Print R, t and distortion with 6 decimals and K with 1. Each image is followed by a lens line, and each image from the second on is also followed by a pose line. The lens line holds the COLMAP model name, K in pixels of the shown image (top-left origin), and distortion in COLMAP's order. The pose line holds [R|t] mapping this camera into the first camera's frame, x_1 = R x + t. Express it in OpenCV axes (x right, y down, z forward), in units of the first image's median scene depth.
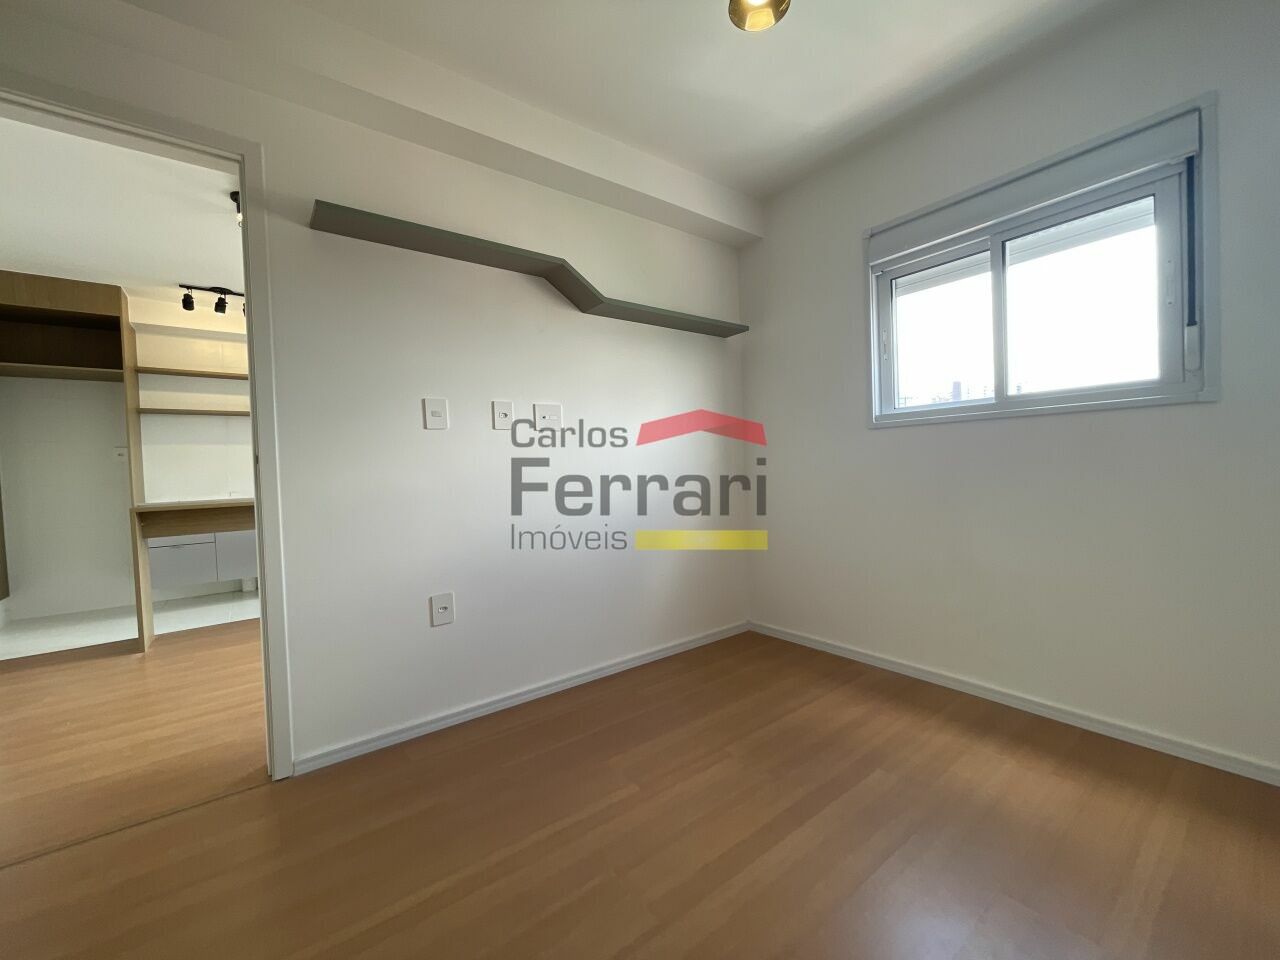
lens RADIAL K [[522.6, 0, 640.0], [0, 522.6, 480.0], [0, 0, 1]] dist [0.000863, 0.000669]
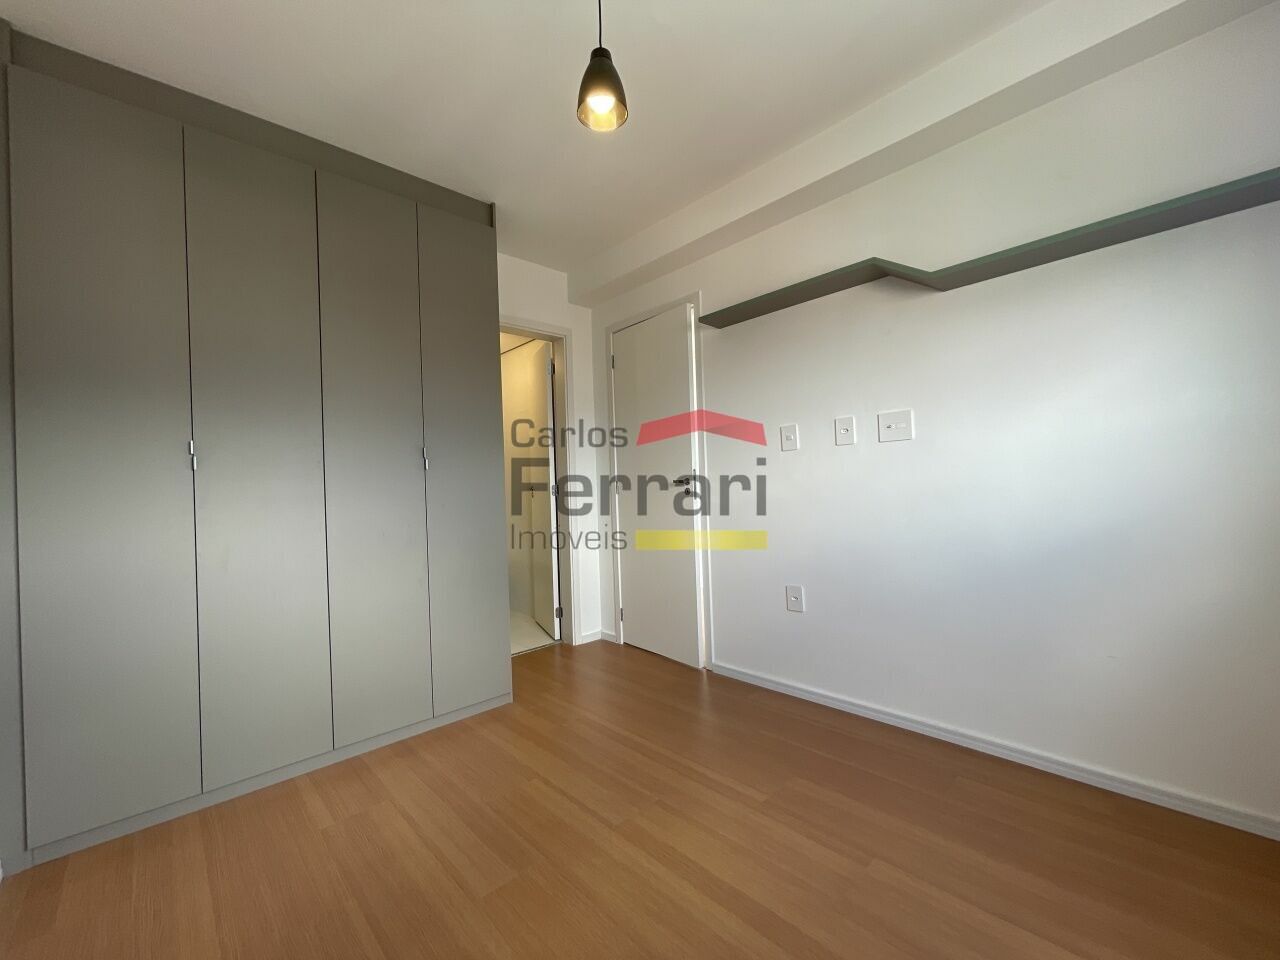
lens RADIAL K [[522.6, 0, 640.0], [0, 522.6, 480.0], [0, 0, 1]] dist [0.000863, 0.000669]
pose [[0.099060, 0.014814, -0.994971, 0.769222], [0.010405, 0.999819, 0.015922, -0.049349], [0.995027, -0.011930, 0.098888, 0.513559]]
